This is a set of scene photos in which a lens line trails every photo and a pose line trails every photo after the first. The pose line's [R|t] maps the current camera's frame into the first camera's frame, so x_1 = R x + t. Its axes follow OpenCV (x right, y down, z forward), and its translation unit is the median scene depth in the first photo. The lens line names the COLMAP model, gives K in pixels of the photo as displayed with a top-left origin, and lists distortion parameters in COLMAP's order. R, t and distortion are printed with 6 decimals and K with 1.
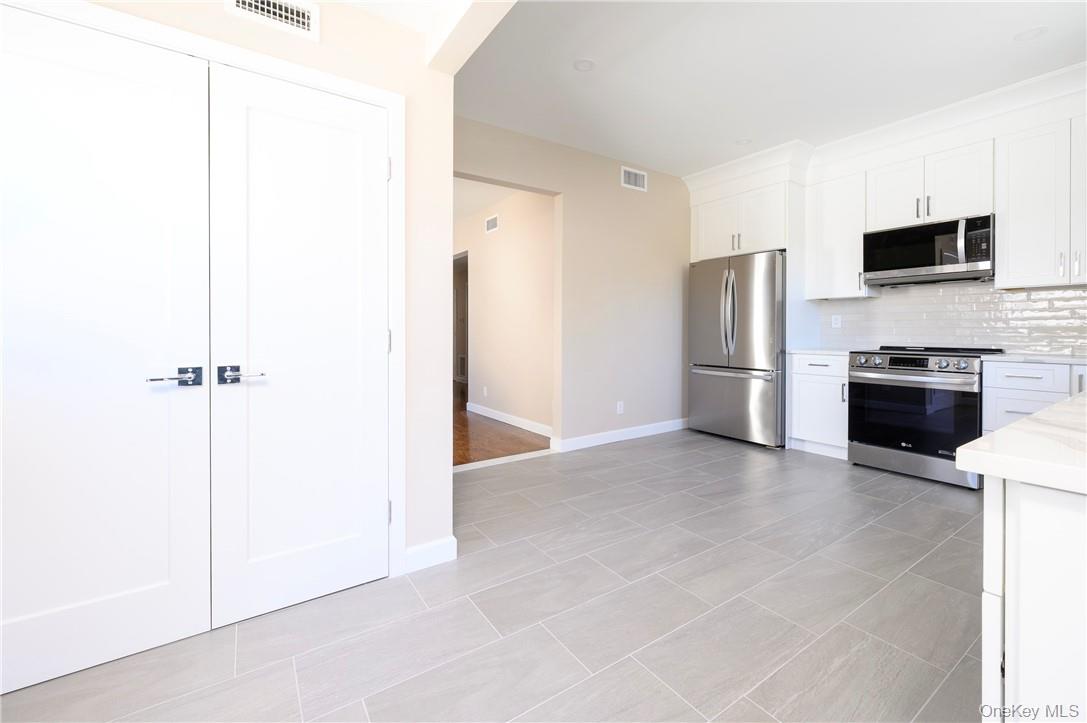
lens RADIAL K [[452.0, 0, 558.7], [0, 452.0, 335.6], [0, 0, 1]] dist [0.021222, -0.000419]
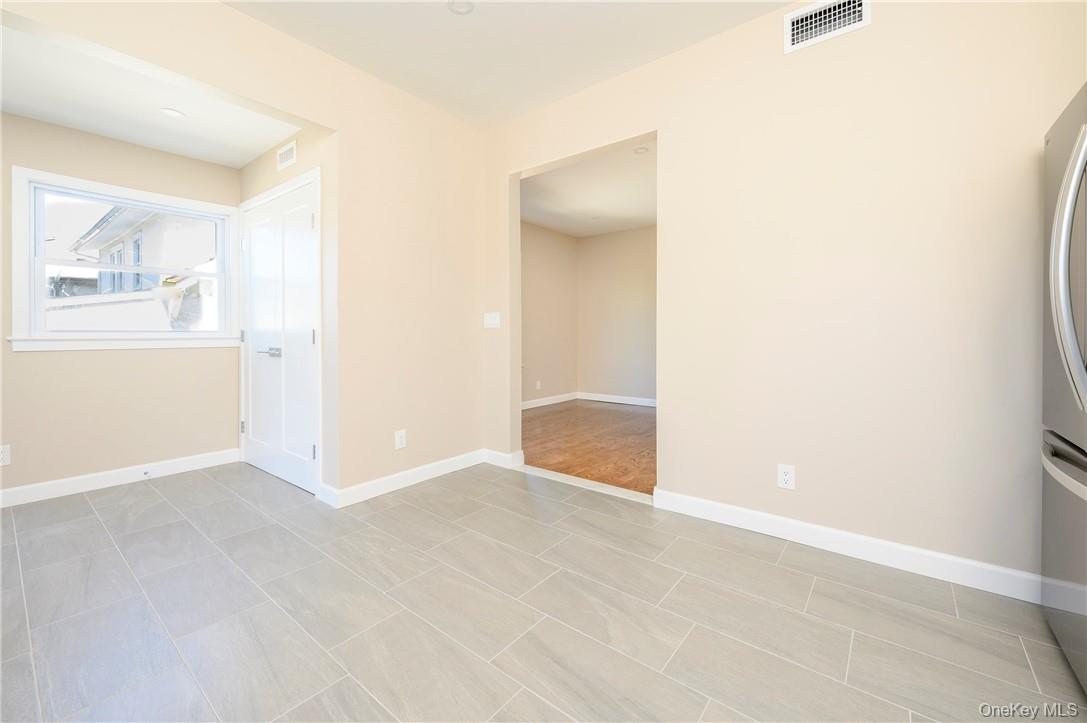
lens RADIAL K [[452.0, 0, 531.2], [0, 452.0, 330.2], [0, 0, 1]] dist [0.021222, -0.000419]
pose [[0.268561, 0.002344, -0.963260, 0.780603], [-0.007395, 0.999973, 0.000371, -0.011359], [0.963234, 0.007024, 0.268571, 0.794385]]
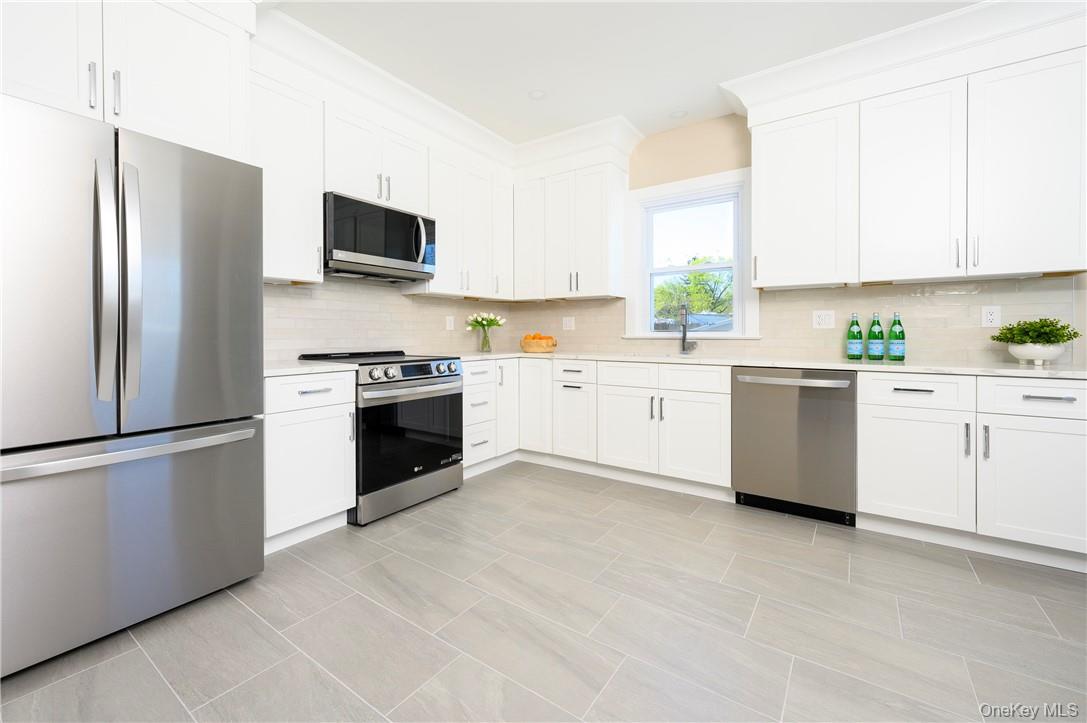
lens RADIAL K [[452.0, 0, 540.9], [0, 452.0, 333.9], [0, 0, 1]] dist [0.021222, -0.000419]
pose [[-0.351613, -0.000672, 0.936145, -0.104001], [0.007523, 0.999965, 0.003544, -0.010571], [-0.936115, 0.008288, -0.351596, 1.133715]]
